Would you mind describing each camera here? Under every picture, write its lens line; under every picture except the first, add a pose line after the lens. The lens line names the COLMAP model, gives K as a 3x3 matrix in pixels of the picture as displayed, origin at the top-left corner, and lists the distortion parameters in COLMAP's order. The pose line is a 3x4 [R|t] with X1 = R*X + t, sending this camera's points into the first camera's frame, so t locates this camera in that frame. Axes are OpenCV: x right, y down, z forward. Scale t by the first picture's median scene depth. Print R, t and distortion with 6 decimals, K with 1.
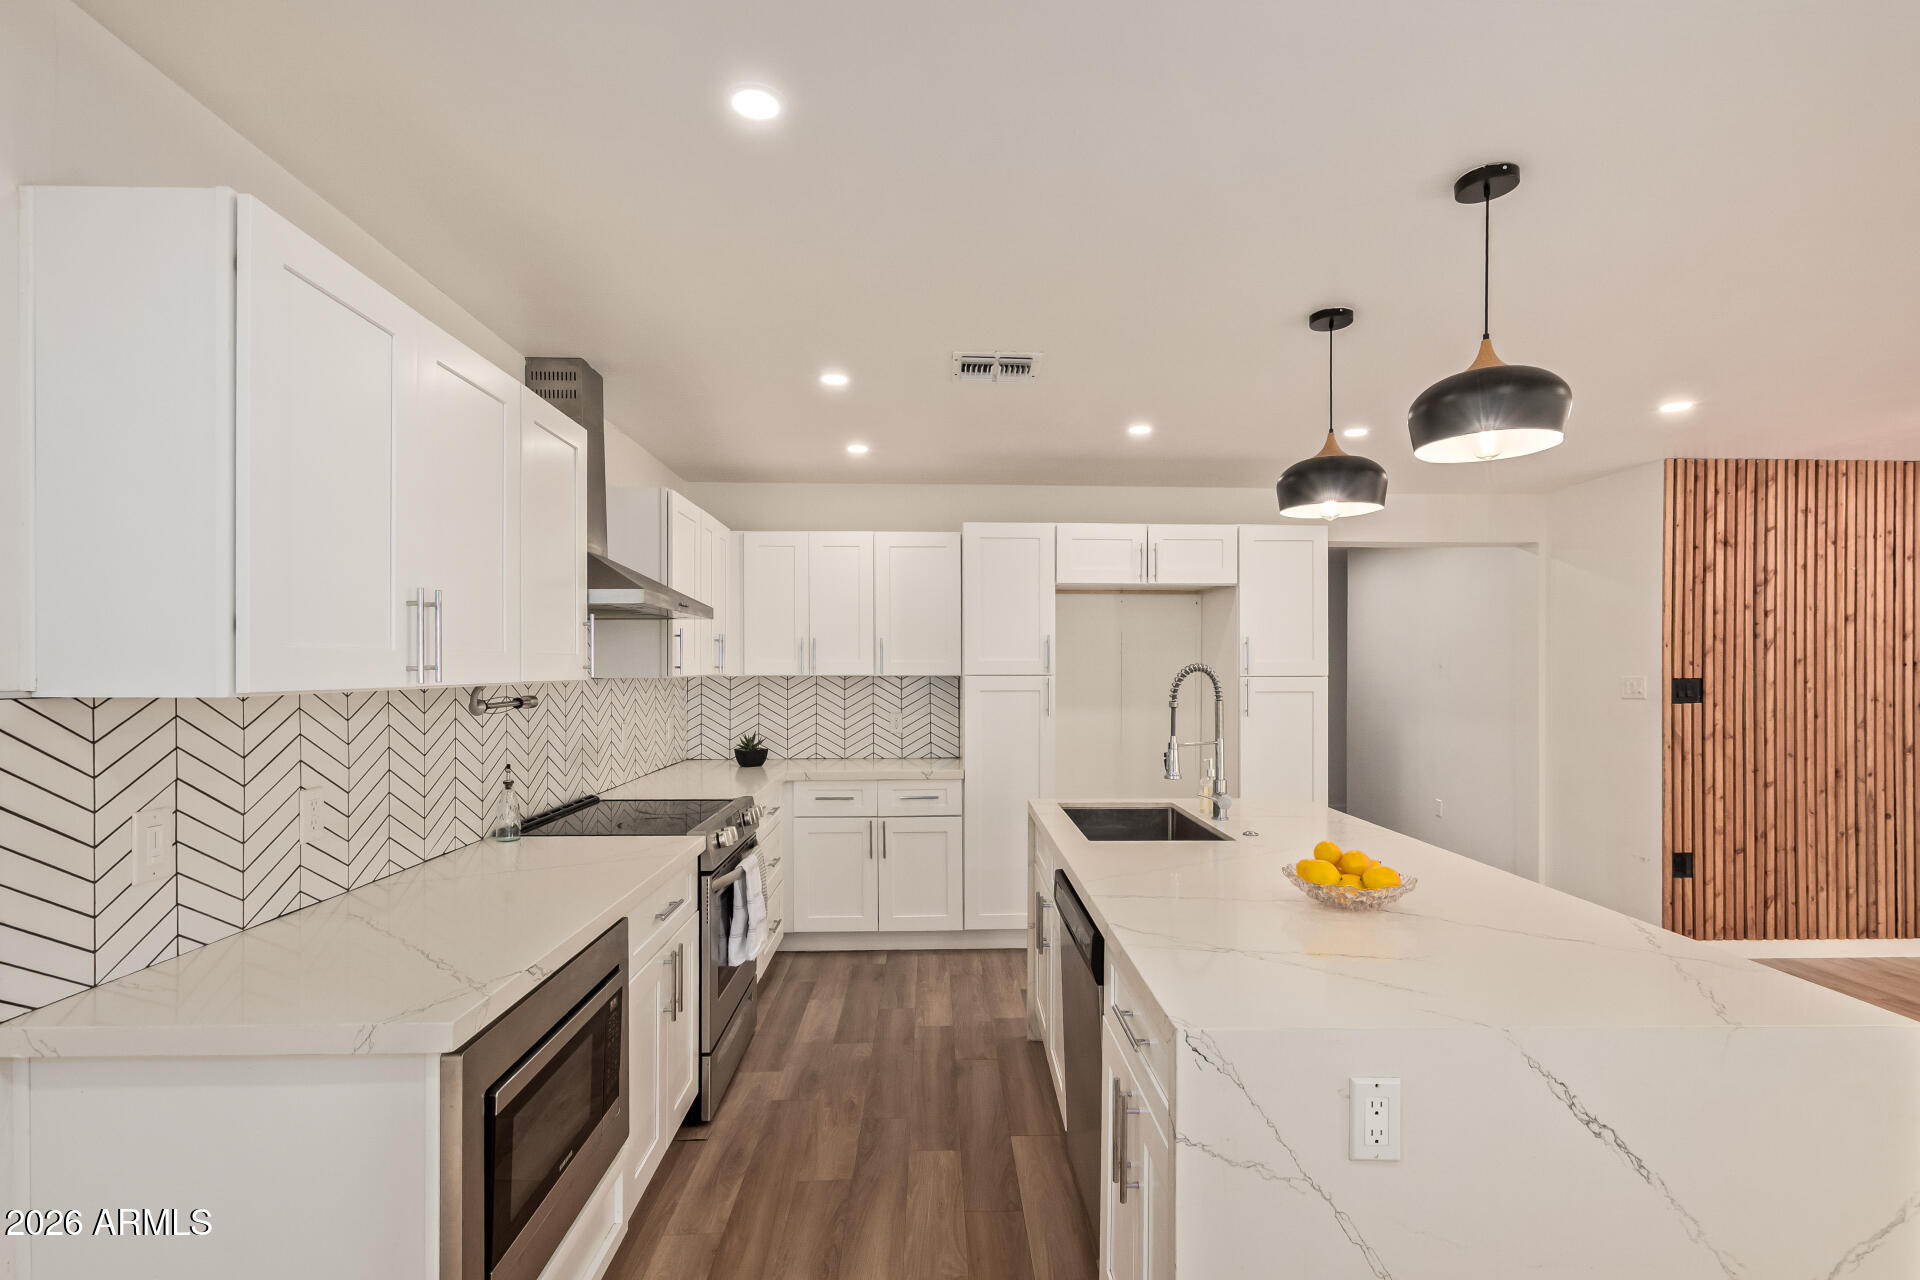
lens RADIAL K [[895.2, 0, 949.7], [0, 895.2, 664.6], [0, 0, 1]] dist [-0.001483, -0.000343]
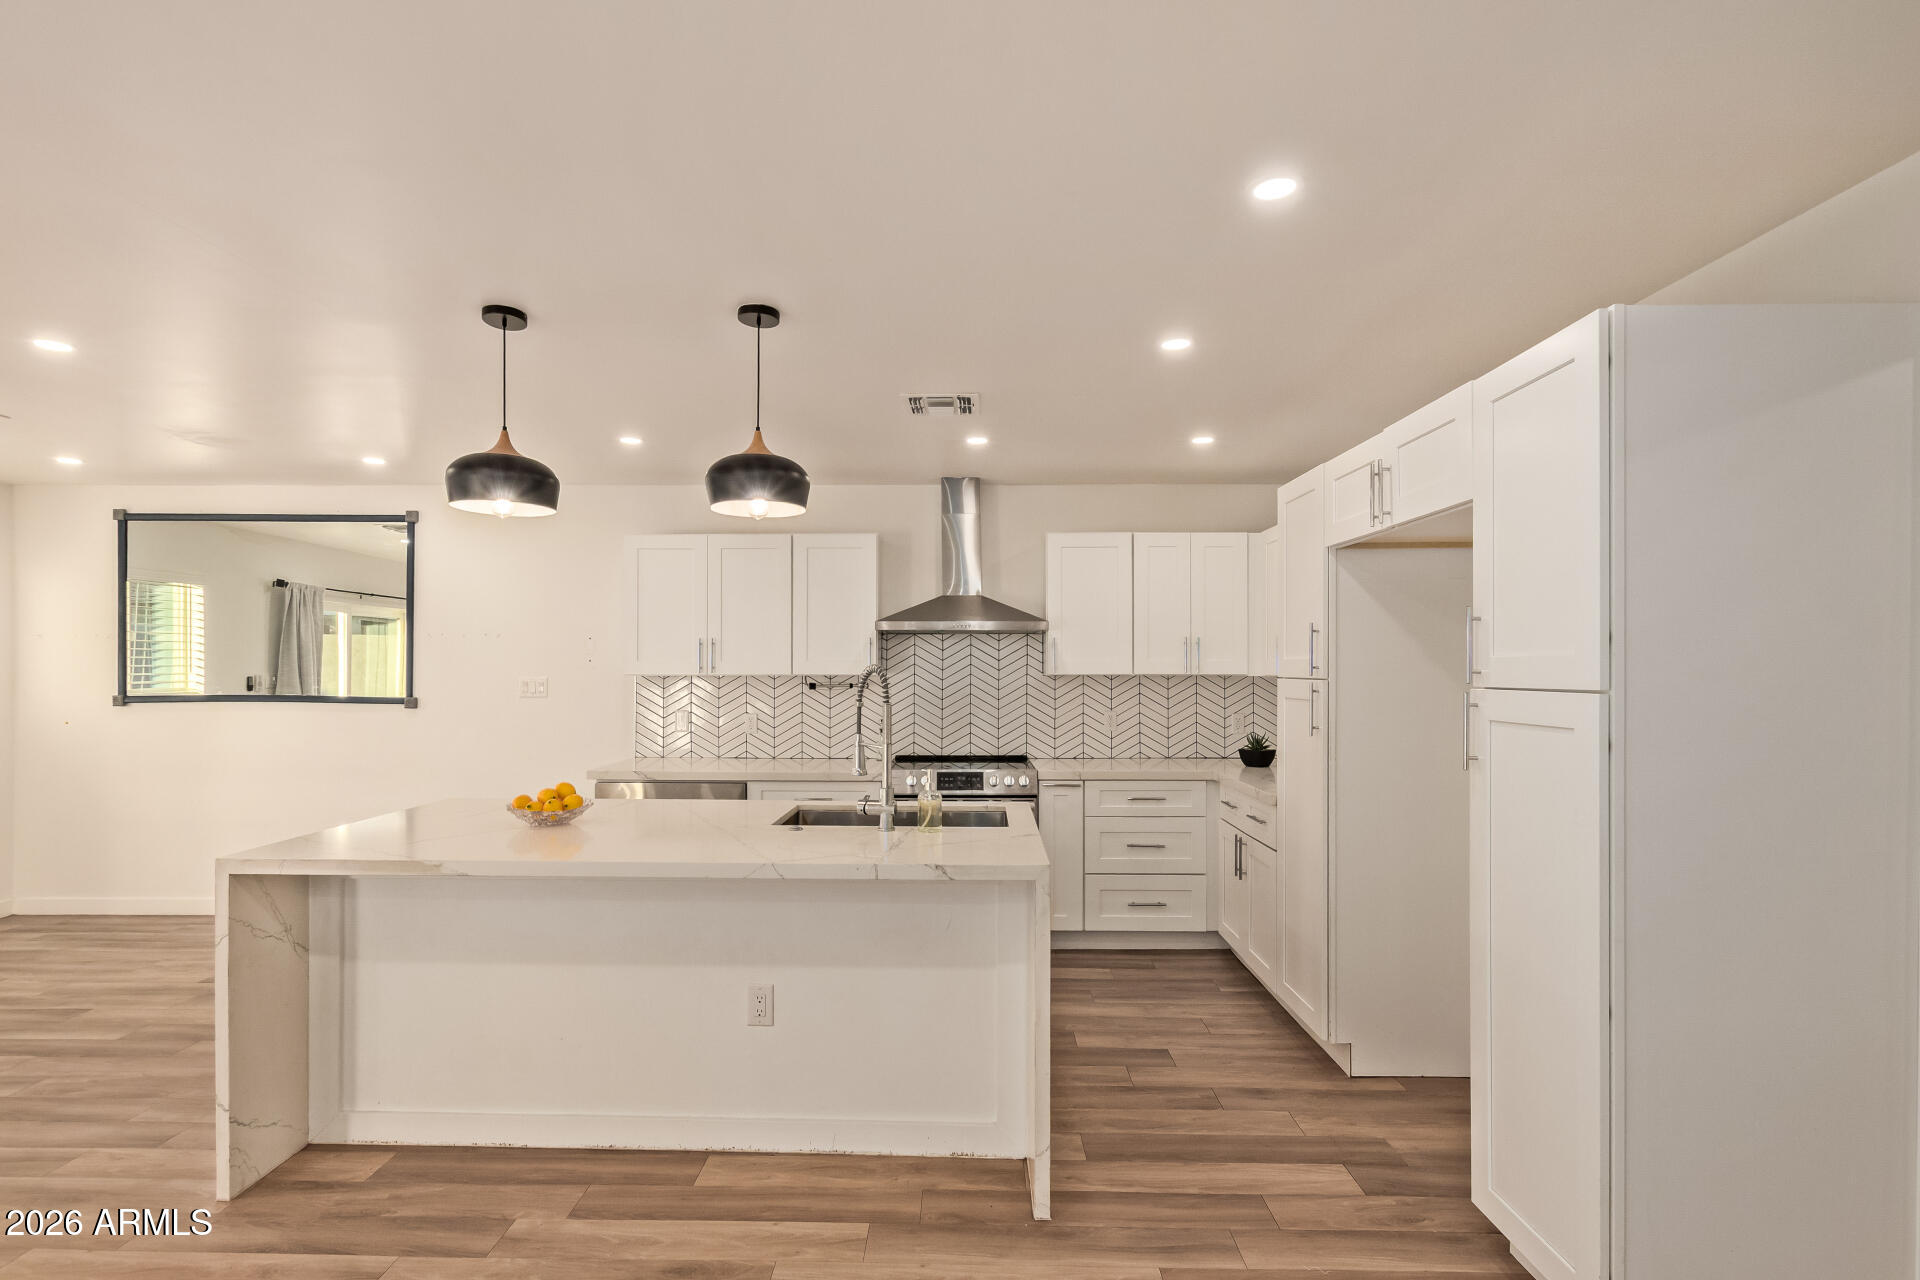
lens RADIAL K [[895.2, 0, 949.7], [0, 895.2, 664.6], [0, 0, 1]] dist [-0.001483, -0.000343]
pose [[-0.038766, -0.003942, -0.999241, 0.909448], [0.002251, 0.999989, -0.004032, 0.004152], [0.999246, -0.002406, -0.038756, 0.810380]]
